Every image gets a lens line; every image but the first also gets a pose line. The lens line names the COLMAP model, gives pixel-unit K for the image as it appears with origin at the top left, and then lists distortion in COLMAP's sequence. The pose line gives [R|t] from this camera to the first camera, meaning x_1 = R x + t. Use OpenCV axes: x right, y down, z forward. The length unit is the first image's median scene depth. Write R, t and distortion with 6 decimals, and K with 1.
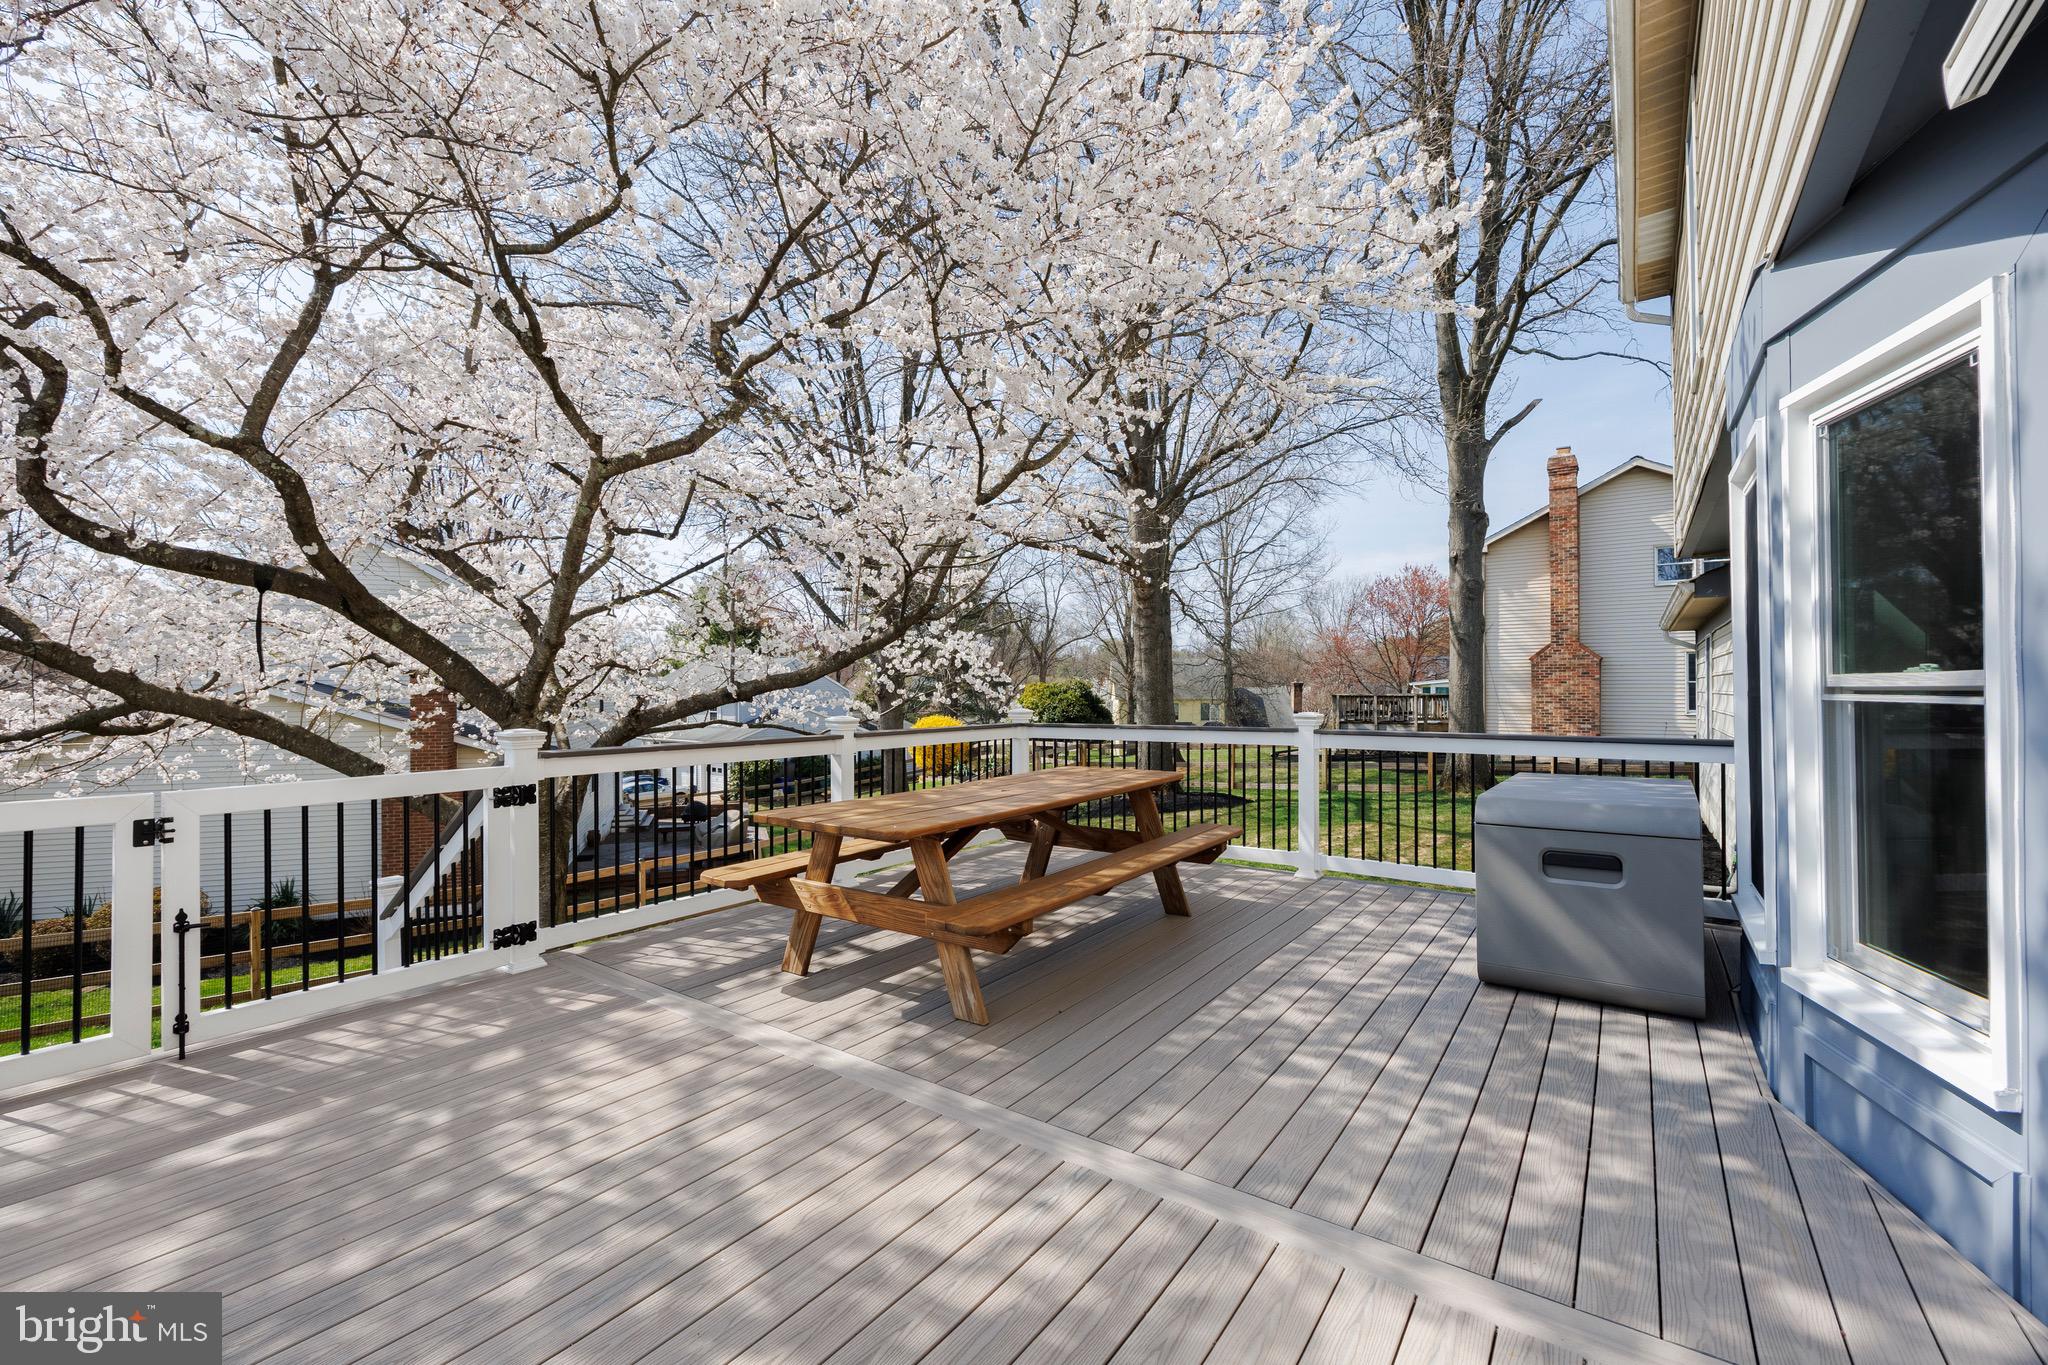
lens RADIAL K [[850.1, 0, 1089.6], [0, 850.1, 682.9], [0, 0, 1]] dist [0.004209, -0.000205]
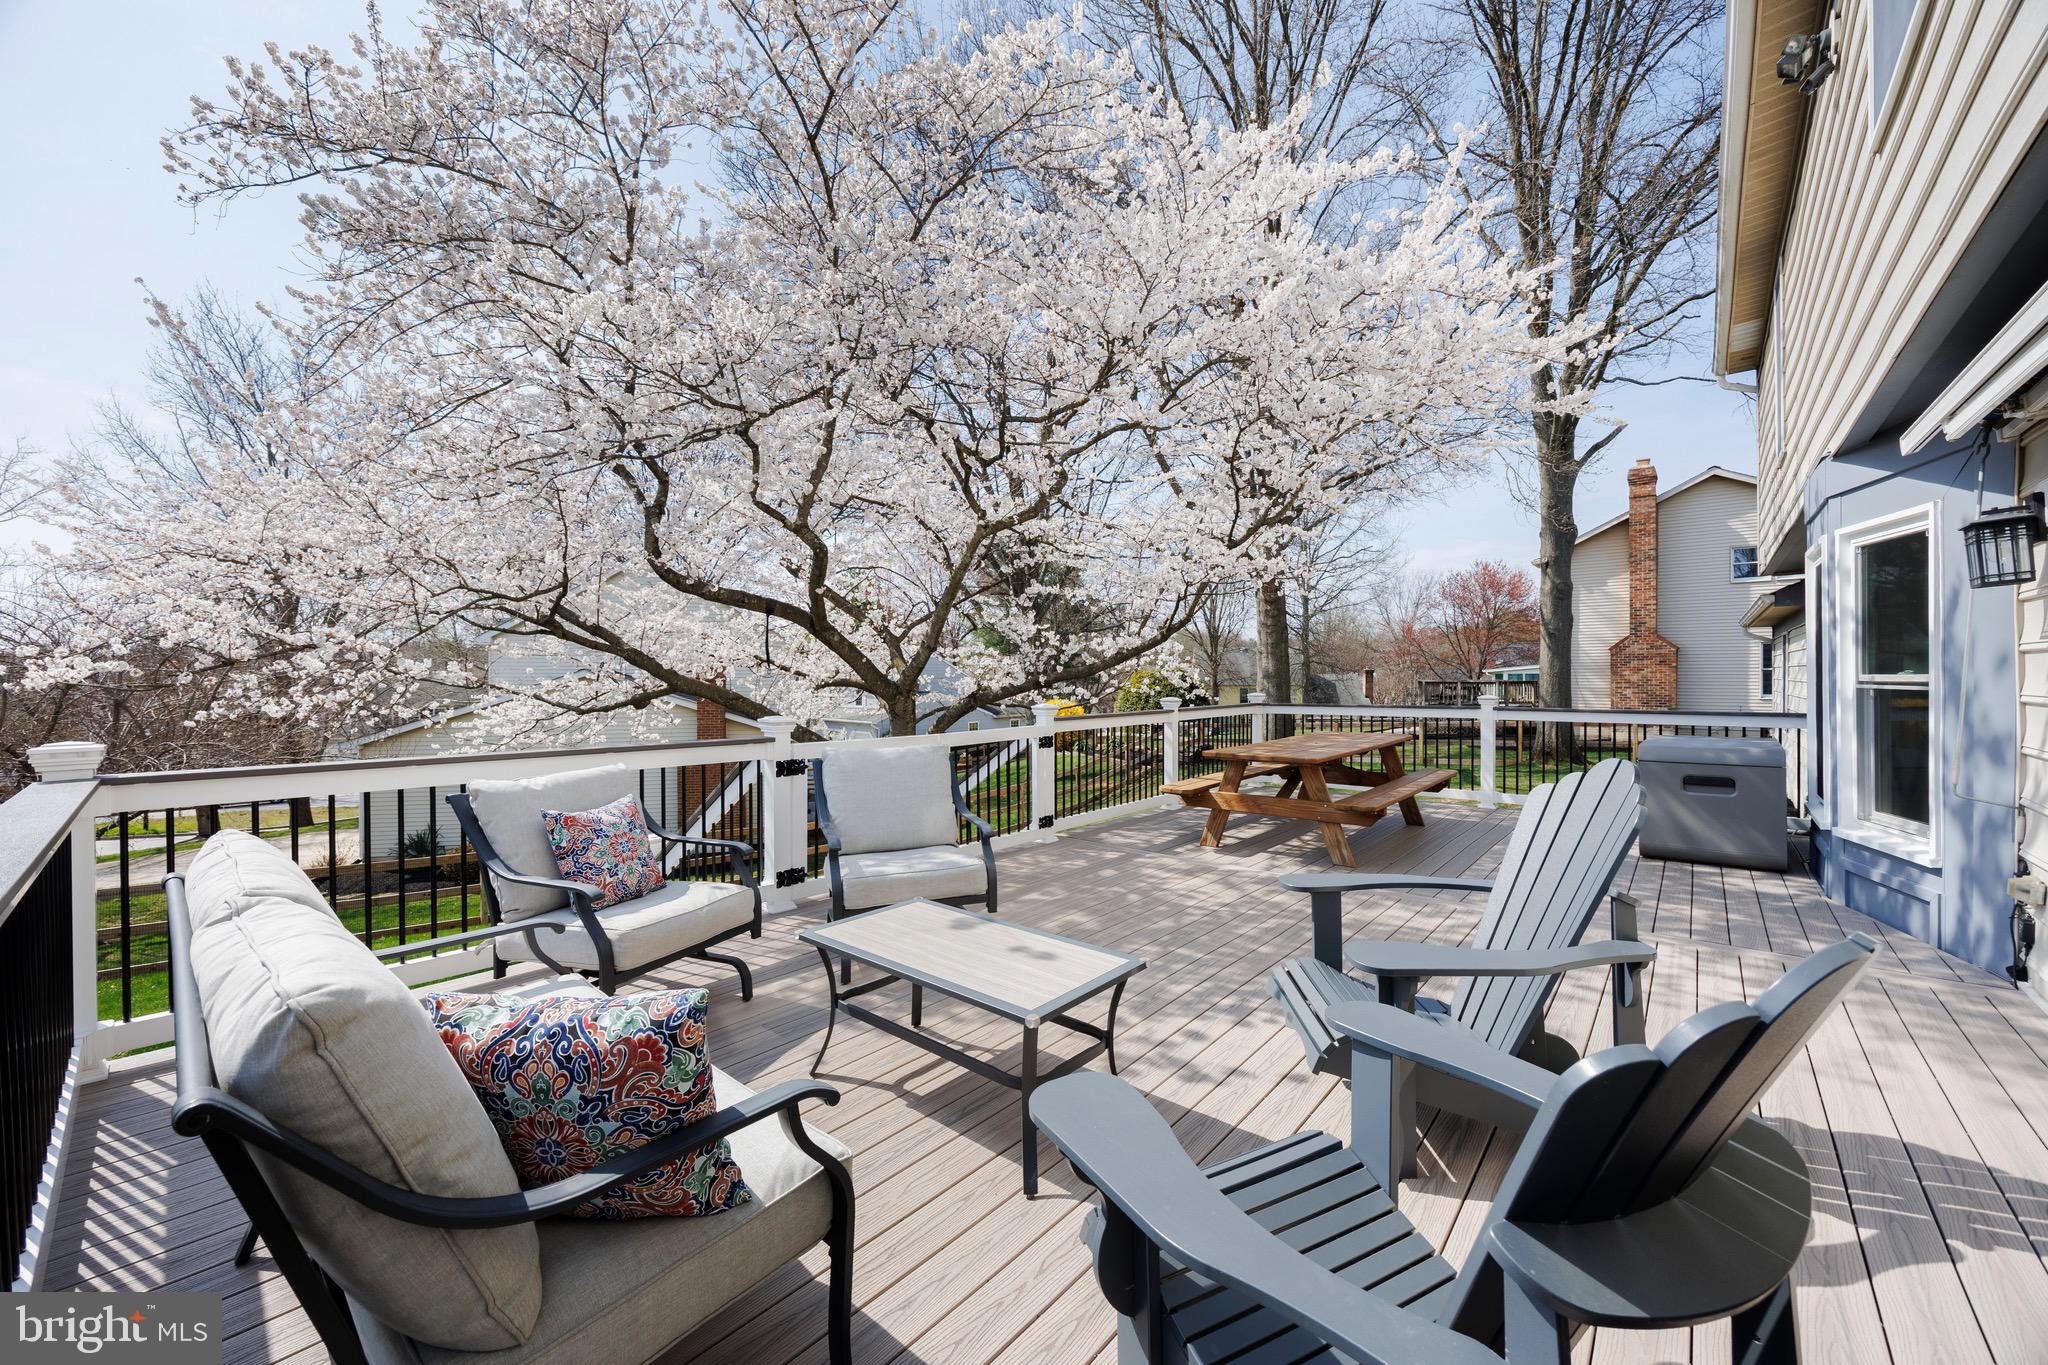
lens RADIAL K [[850.1, 0, 1018.6], [0, 850.1, 680.5], [0, 0, 1]] dist [0.004209, -0.000205]
pose [[0.995141, -0.000463, -0.098456, -0.341588], [0.001899, 0.999893, 0.014493, -0.011291], [0.098439, -0.014609, 0.995036, -0.451512]]
